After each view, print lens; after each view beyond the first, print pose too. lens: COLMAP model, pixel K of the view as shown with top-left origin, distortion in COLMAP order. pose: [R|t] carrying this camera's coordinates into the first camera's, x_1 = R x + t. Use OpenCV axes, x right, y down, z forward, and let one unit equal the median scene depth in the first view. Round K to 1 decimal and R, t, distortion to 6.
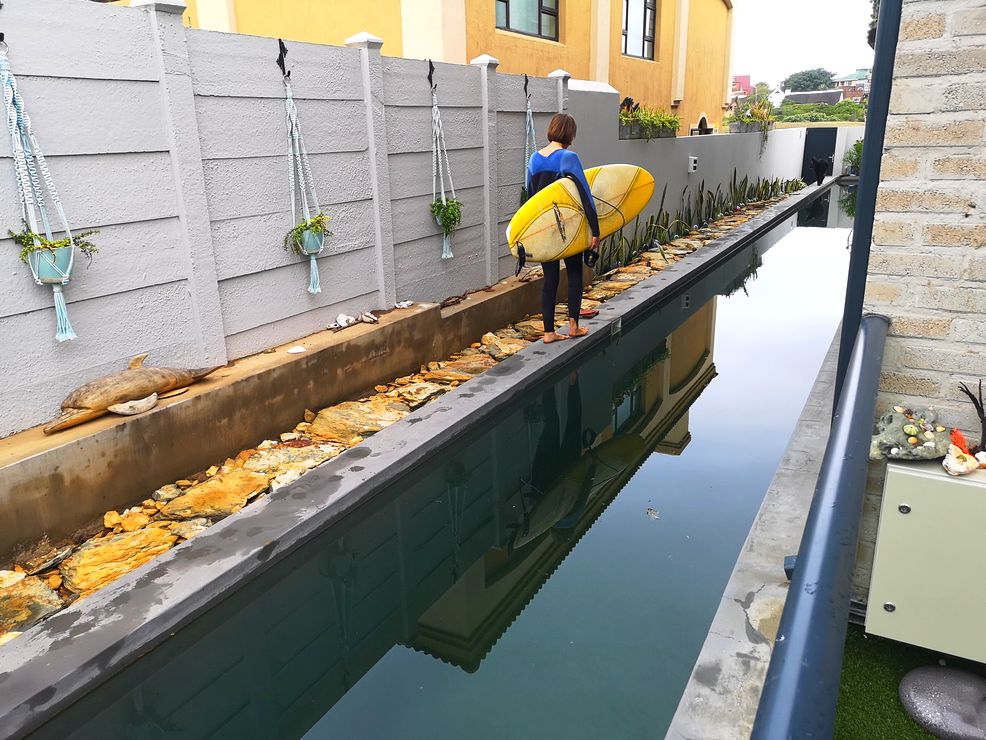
lens RADIAL K [[778.5, 0, 488.5], [0, 778.5, 368.1], [0, 0, 1]] dist [0.061913, -0.009044]
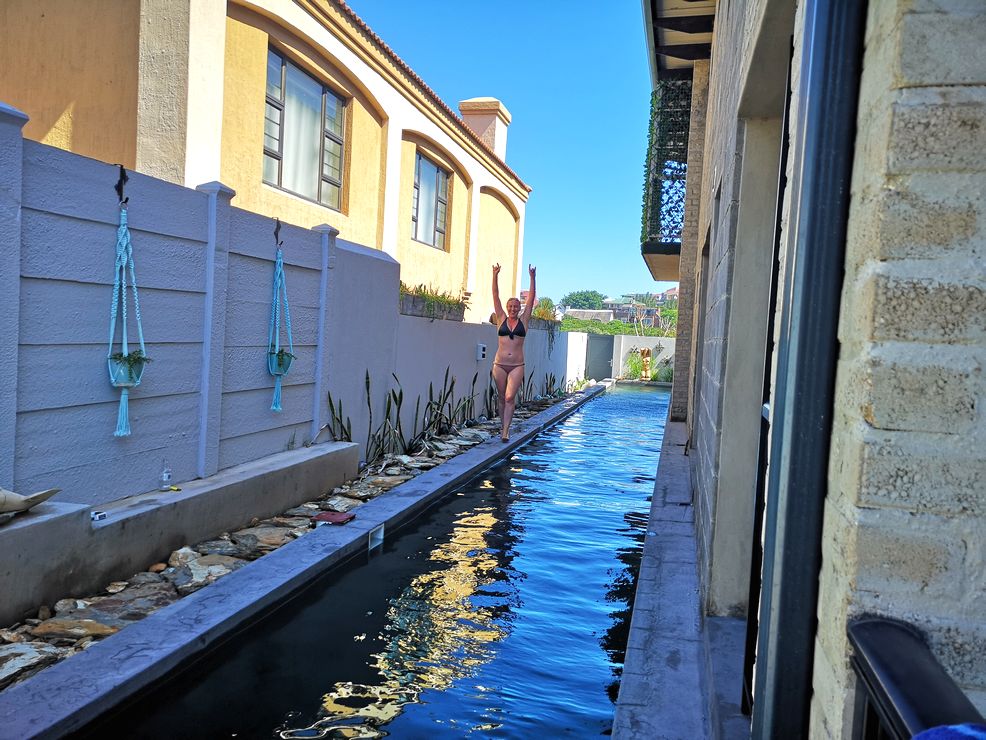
lens RADIAL K [[778.5, 0, 493.5], [0, 778.5, 367.7], [0, 0, 1]] dist [0.061913, -0.009044]
pose [[0.965609, 0.065470, 0.251620, 0.081314], [-0.003165, 0.970665, -0.240416, -0.034222], [-0.259979, 0.231352, 0.937490, 0.253707]]
